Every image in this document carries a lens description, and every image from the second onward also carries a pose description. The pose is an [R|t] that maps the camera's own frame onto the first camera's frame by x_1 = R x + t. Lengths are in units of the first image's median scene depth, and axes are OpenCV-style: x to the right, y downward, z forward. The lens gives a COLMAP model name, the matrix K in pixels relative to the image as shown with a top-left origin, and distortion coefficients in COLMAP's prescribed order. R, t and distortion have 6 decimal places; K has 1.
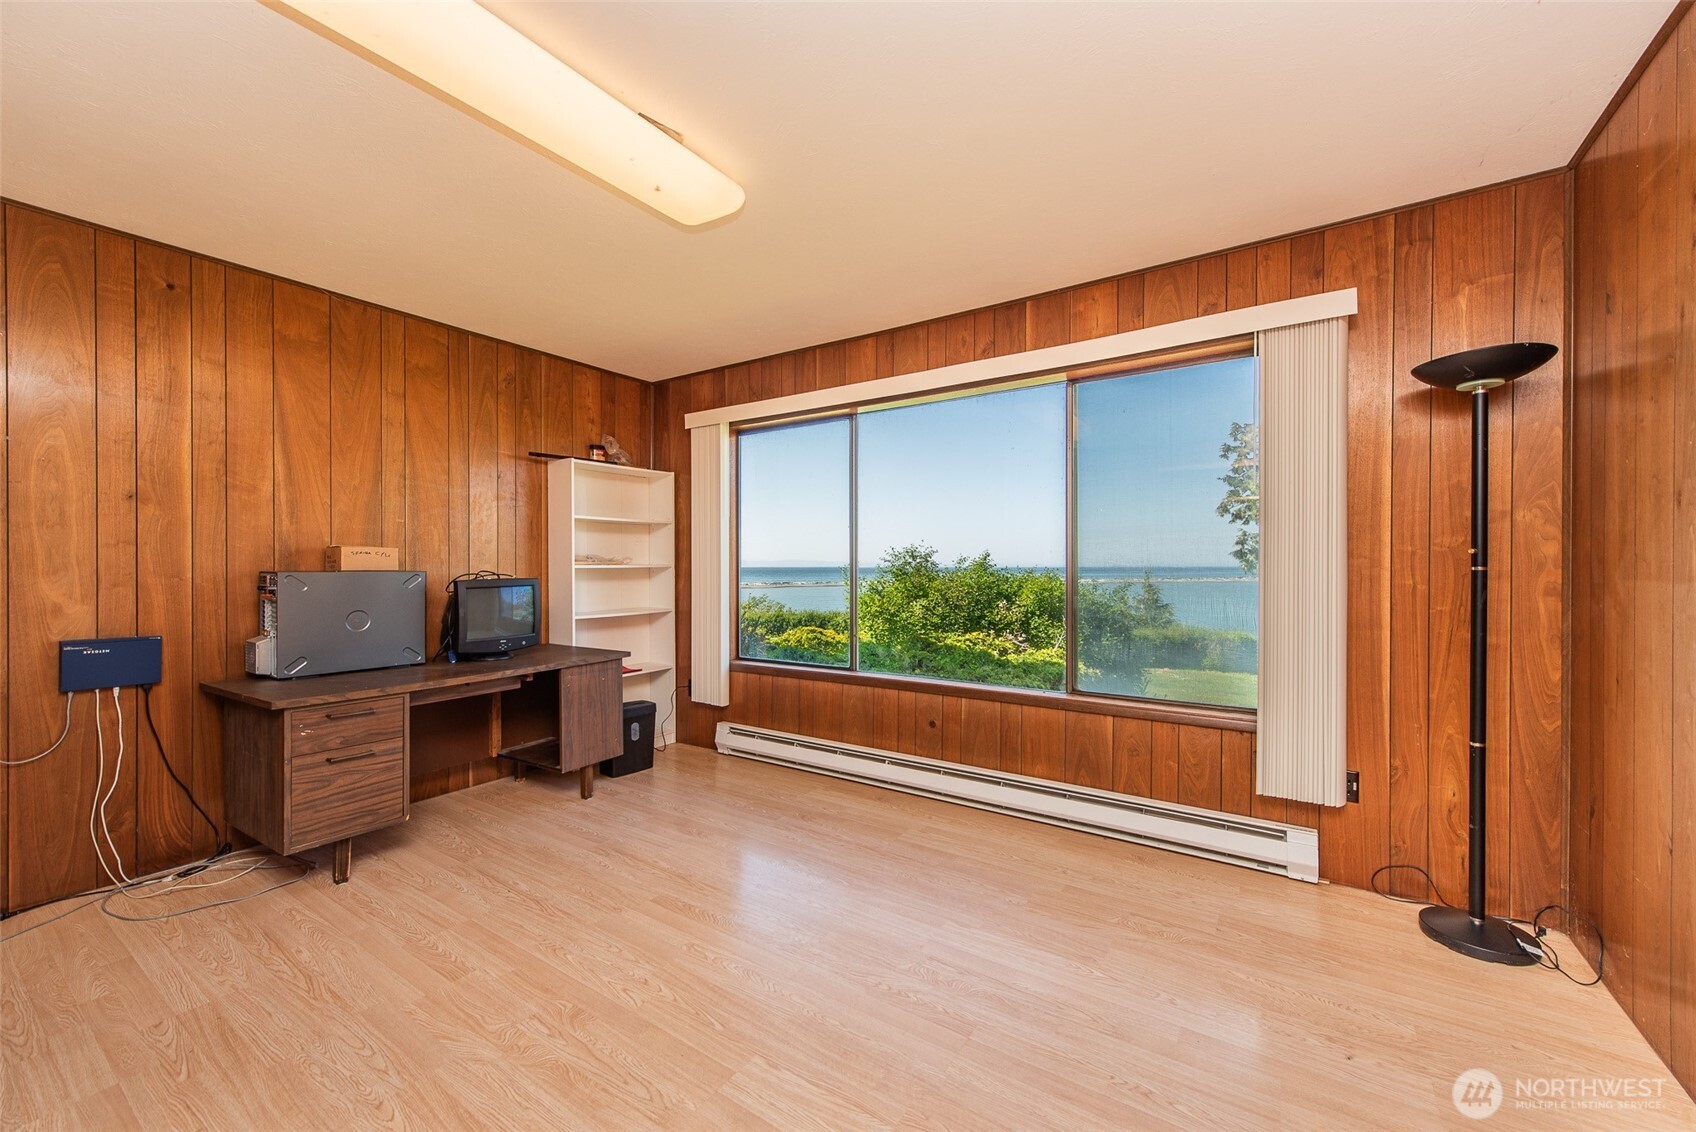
lens RADIAL K [[659.8, 0, 812.8], [0, 659.8, 575.1], [0, 0, 1]] dist [0.010115, -0.002883]
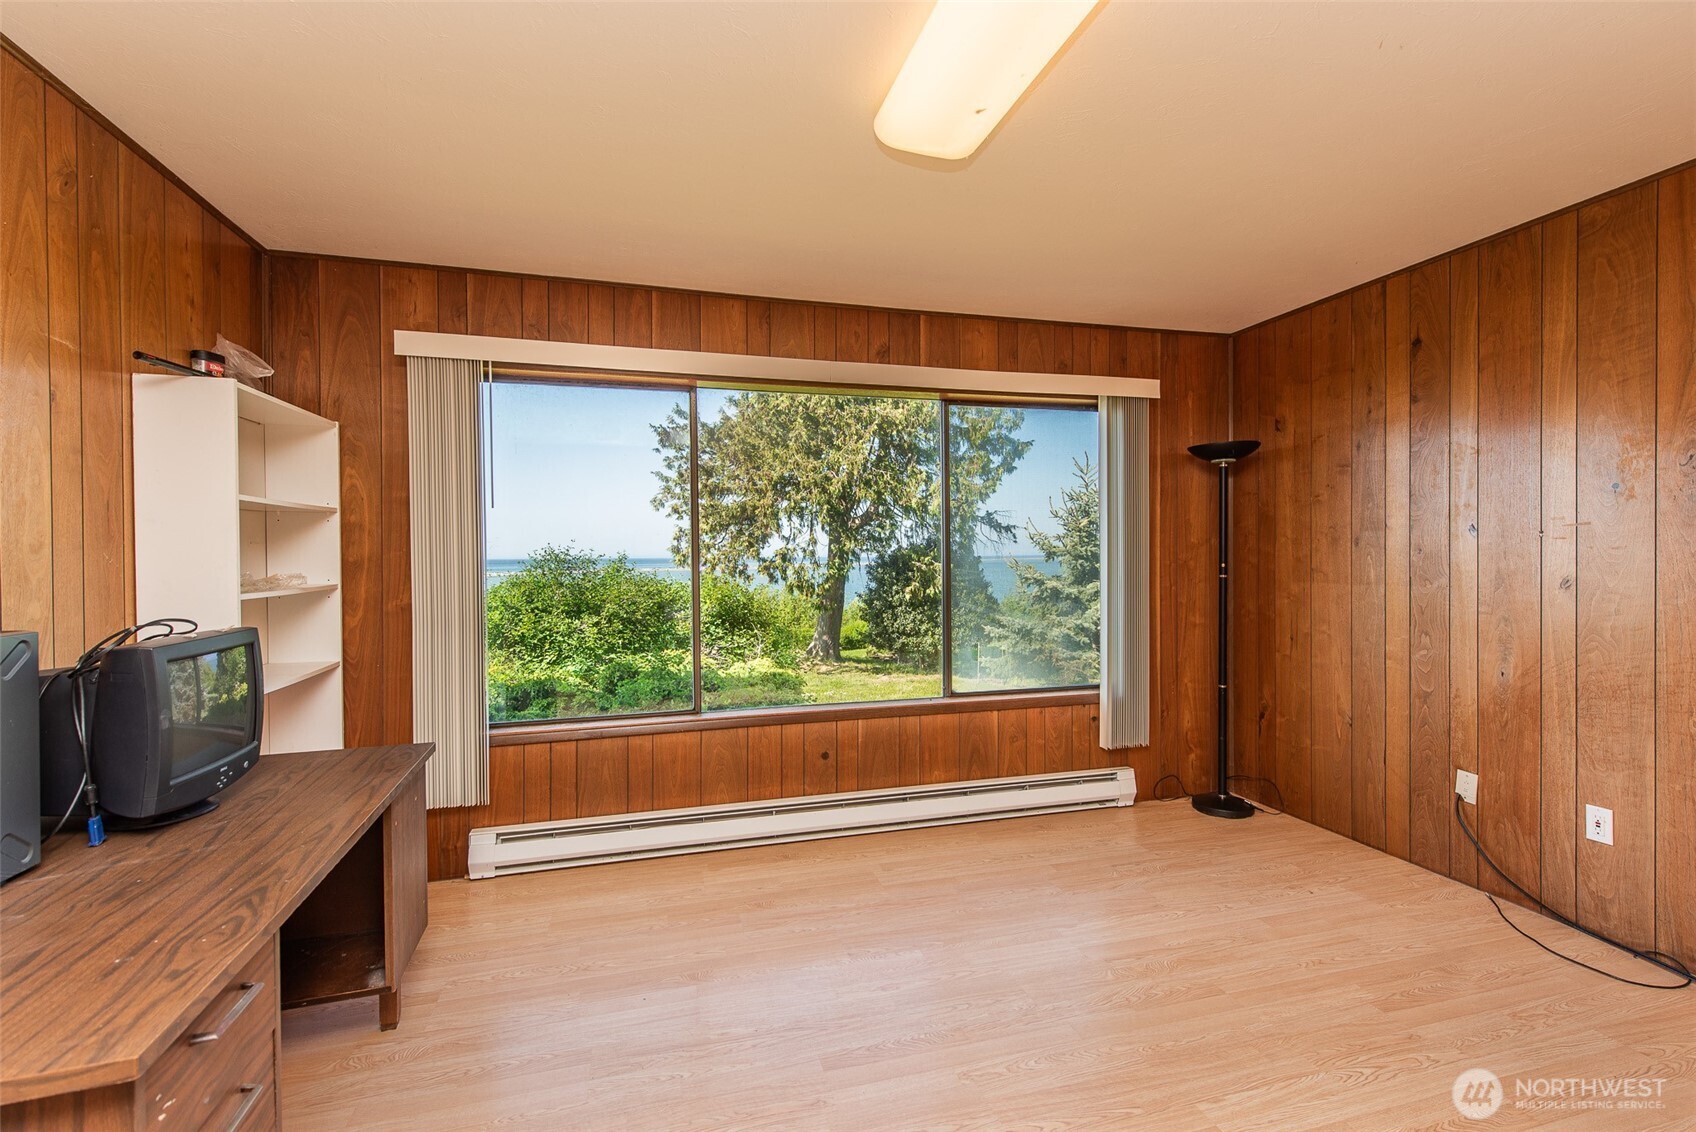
lens RADIAL K [[767.6, 0, 841.9], [0, 767.6, 567.2], [0, 0, 1]] dist [0.012385, -0.000041]
pose [[0.636282, -0.016954, 0.771270, -0.667814], [0.018927, 0.999801, 0.006364, -0.038988], [-0.771224, 0.010548, 0.636476, 0.353287]]
